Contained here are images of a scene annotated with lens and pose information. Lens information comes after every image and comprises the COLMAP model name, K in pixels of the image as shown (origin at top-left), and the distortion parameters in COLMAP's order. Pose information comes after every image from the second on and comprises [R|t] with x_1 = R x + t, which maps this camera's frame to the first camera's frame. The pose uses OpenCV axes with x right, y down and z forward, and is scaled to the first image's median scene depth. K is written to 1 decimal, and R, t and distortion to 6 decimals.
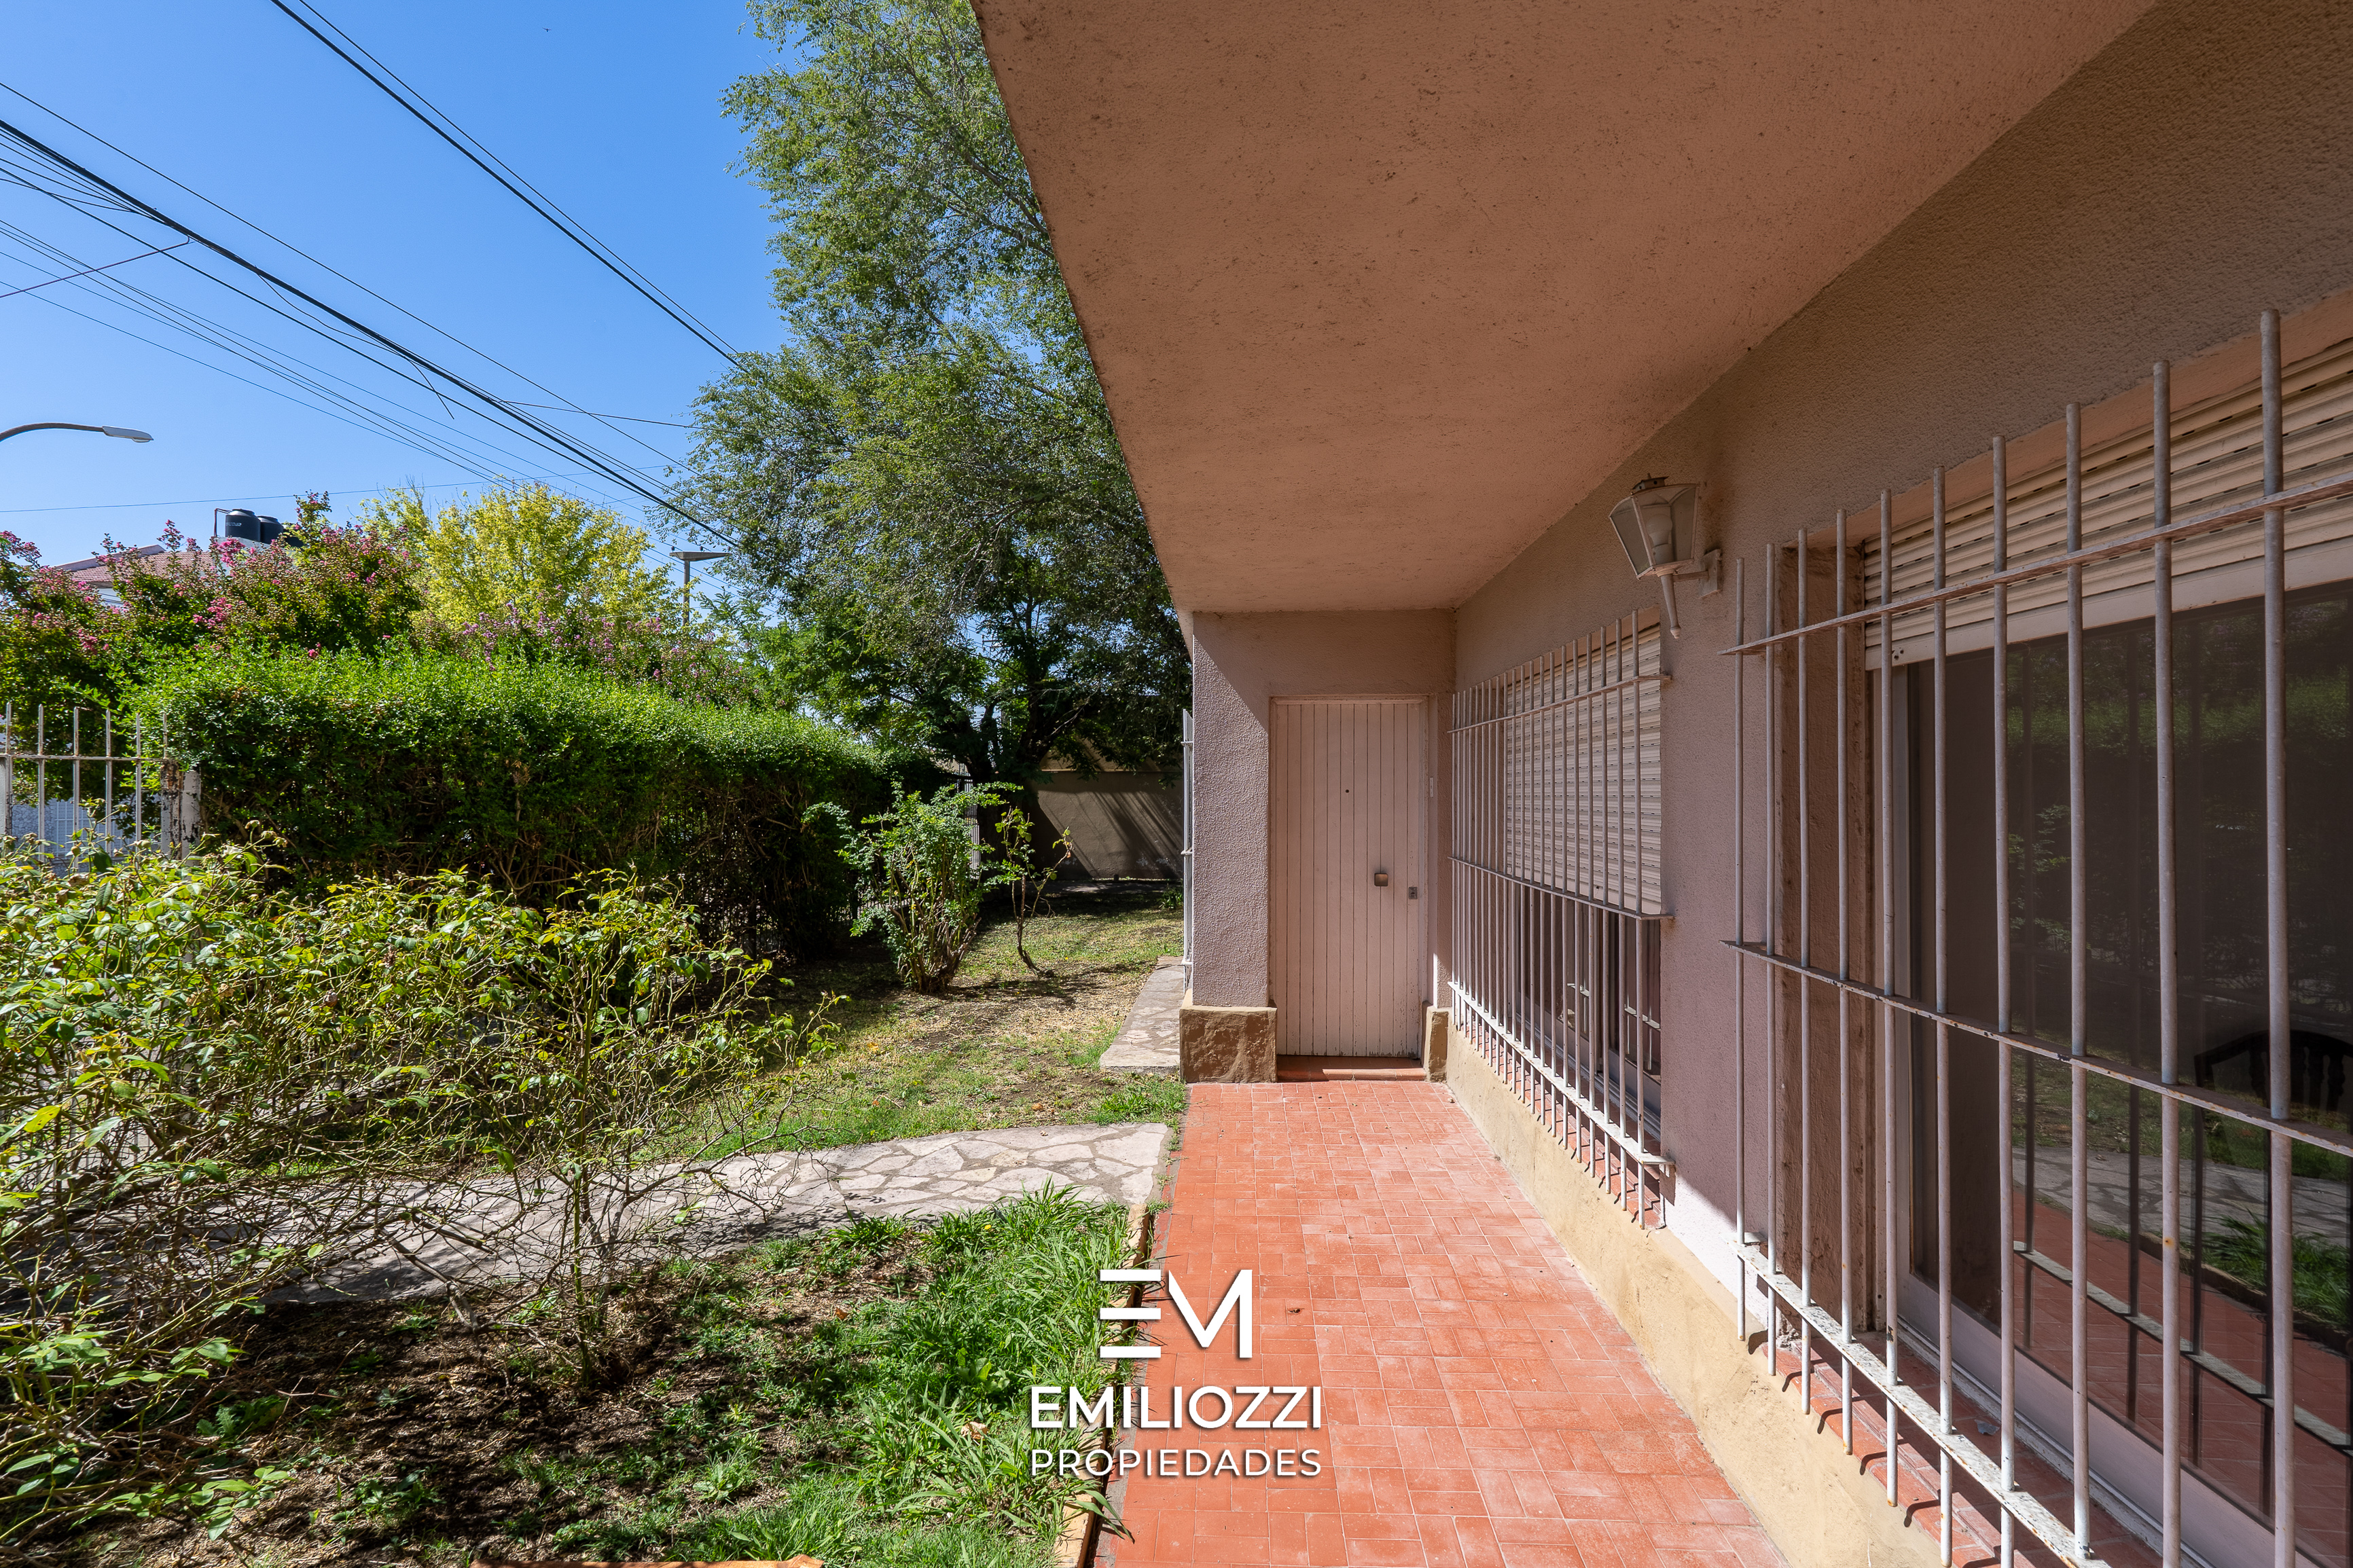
lens RADIAL K [[1034.2, 0, 1165.5], [0, 1034.2, 775.8], [0, 0, 1]] dist [-0.001309, -0.000041]
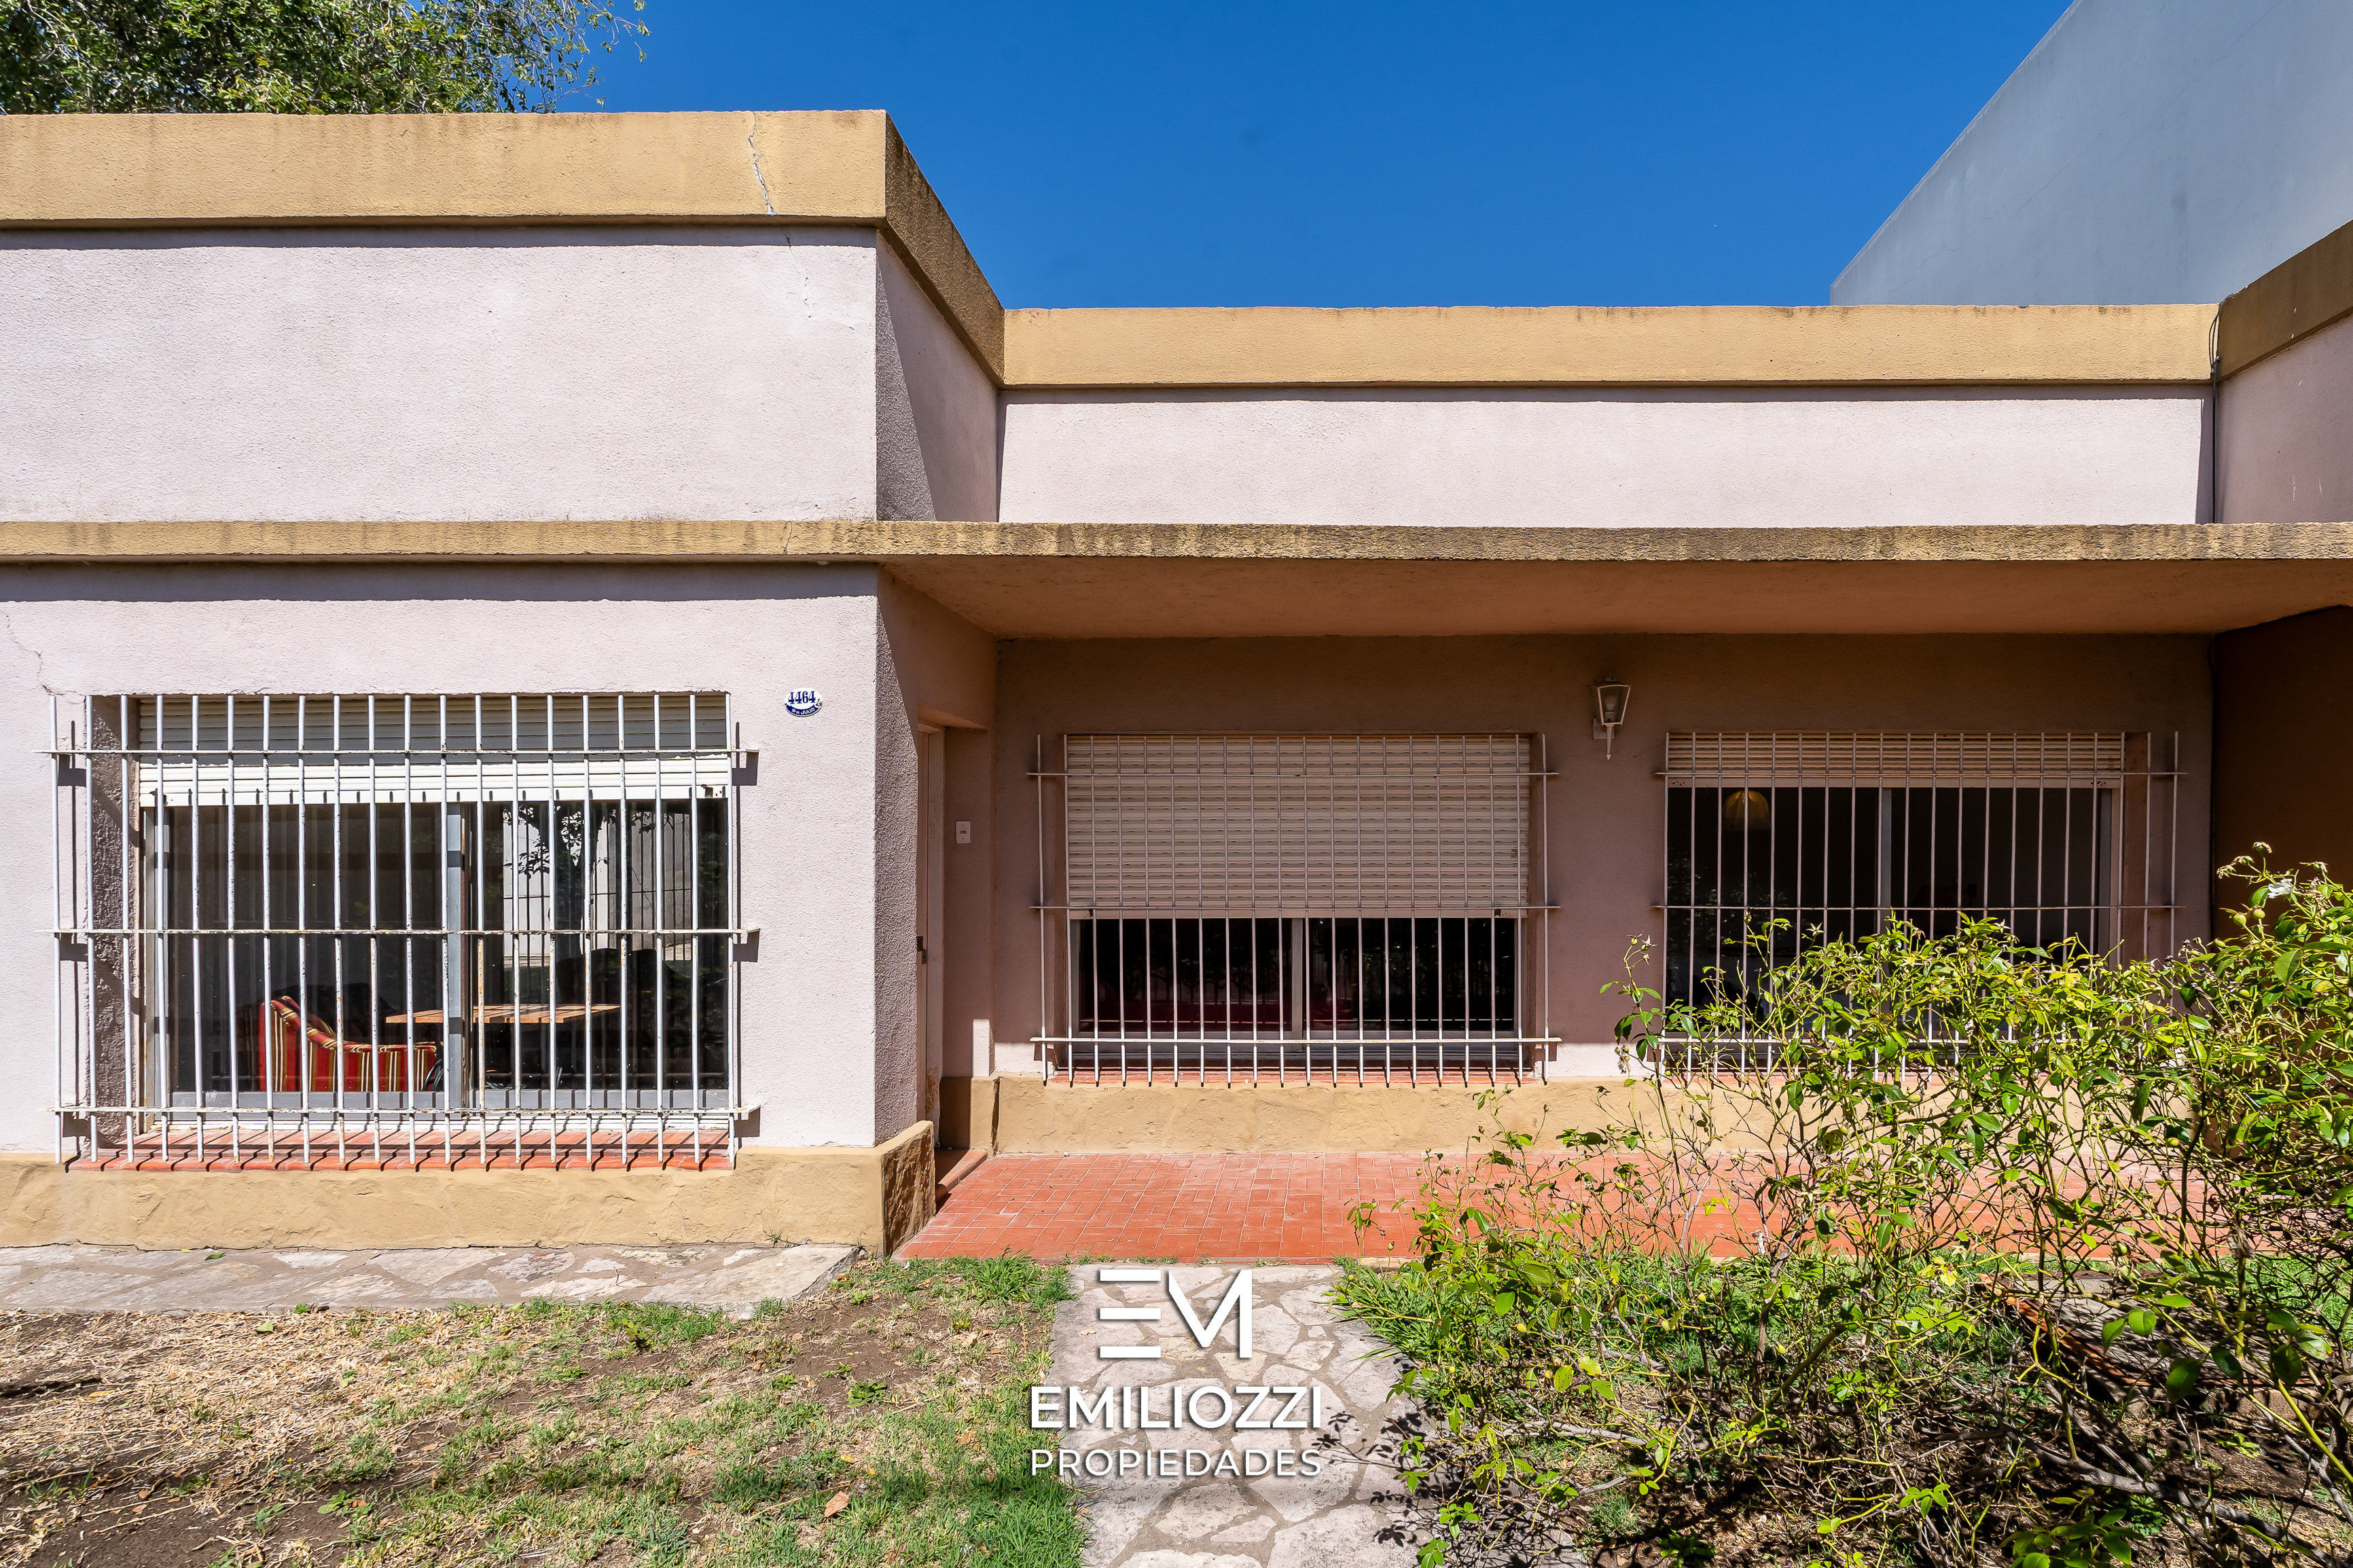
lens RADIAL K [[1108.4, 0, 1334.3], [0, 1108.4, 865.9], [0, 0, 1]] dist [-0.001893, -0.000260]
pose [[-0.070974, -0.008895, 0.997438, -0.727984], [-0.017296, 0.999821, 0.007686, 0.027074], [-0.997328, -0.016706, -0.071116, 0.765301]]
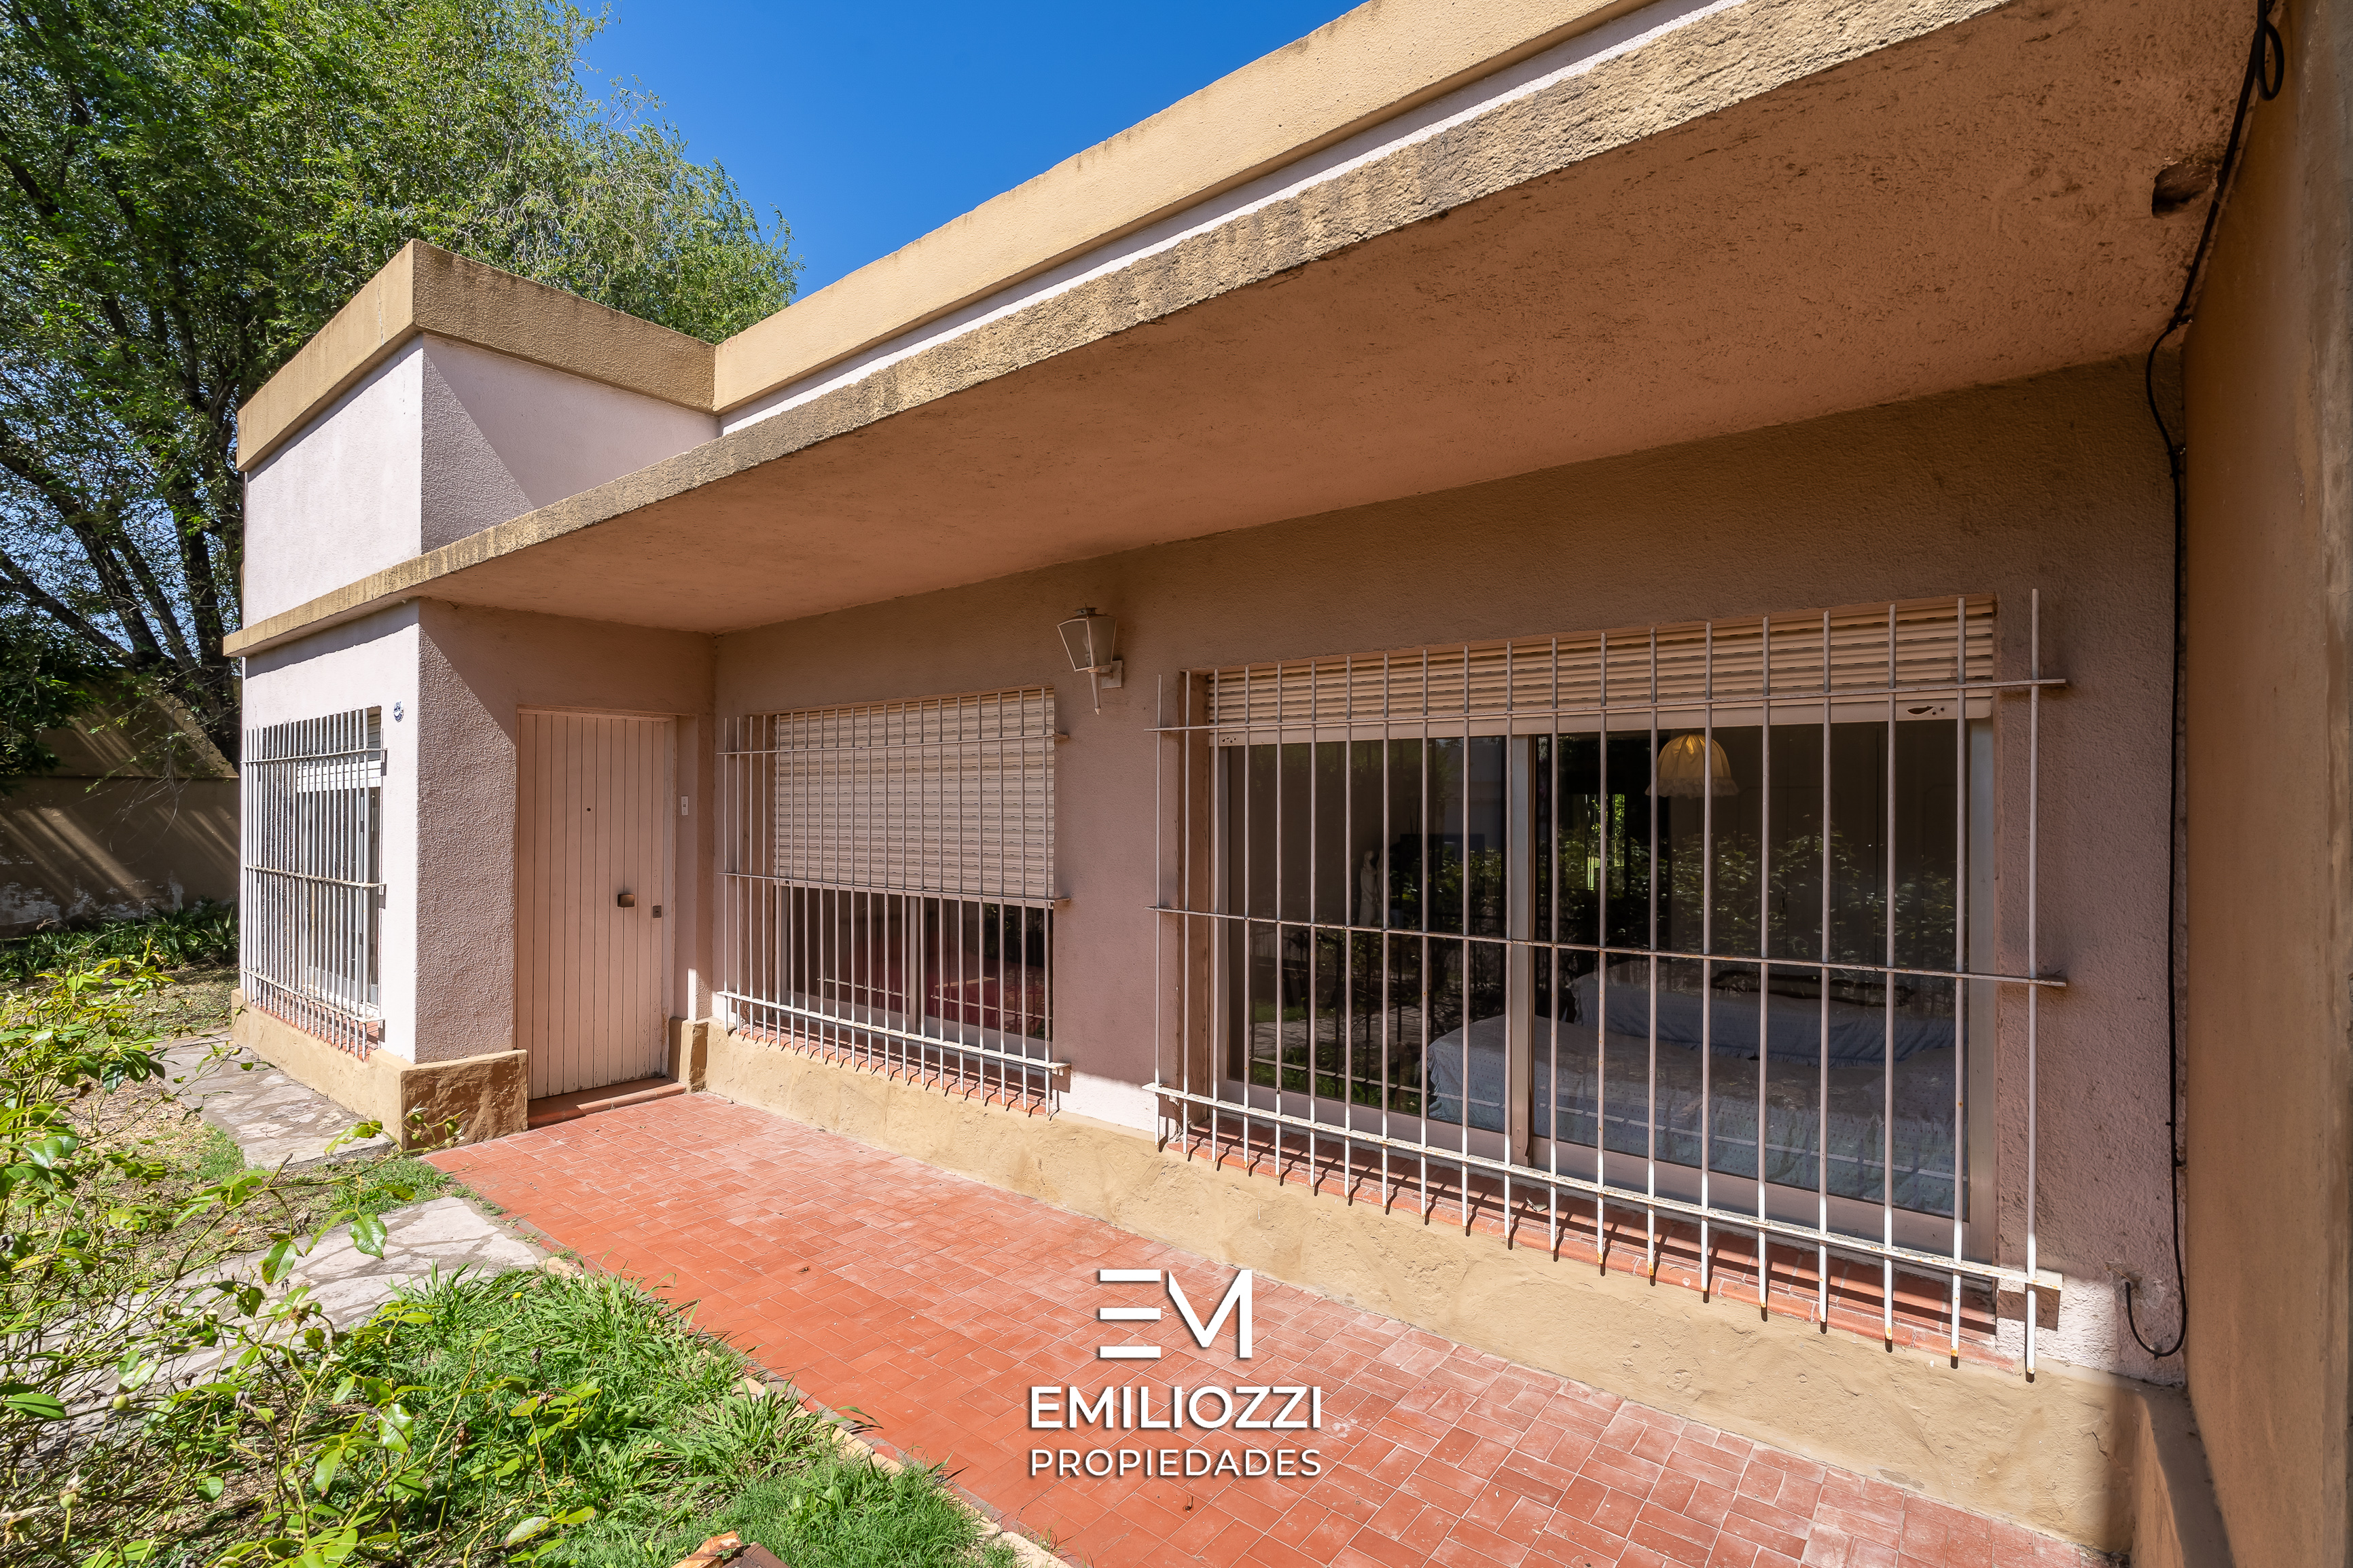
lens RADIAL K [[1082.7, 0, 1178.2], [0, 1082.7, 796.5], [0, 0, 1]] dist [-0.000373, -0.000300]
pose [[0.571230, 0.010704, 0.820720, -0.350430], [-0.019090, 0.999818, 0.000246, -0.008336], [-0.820568, -0.015808, 0.571330, -0.008576]]
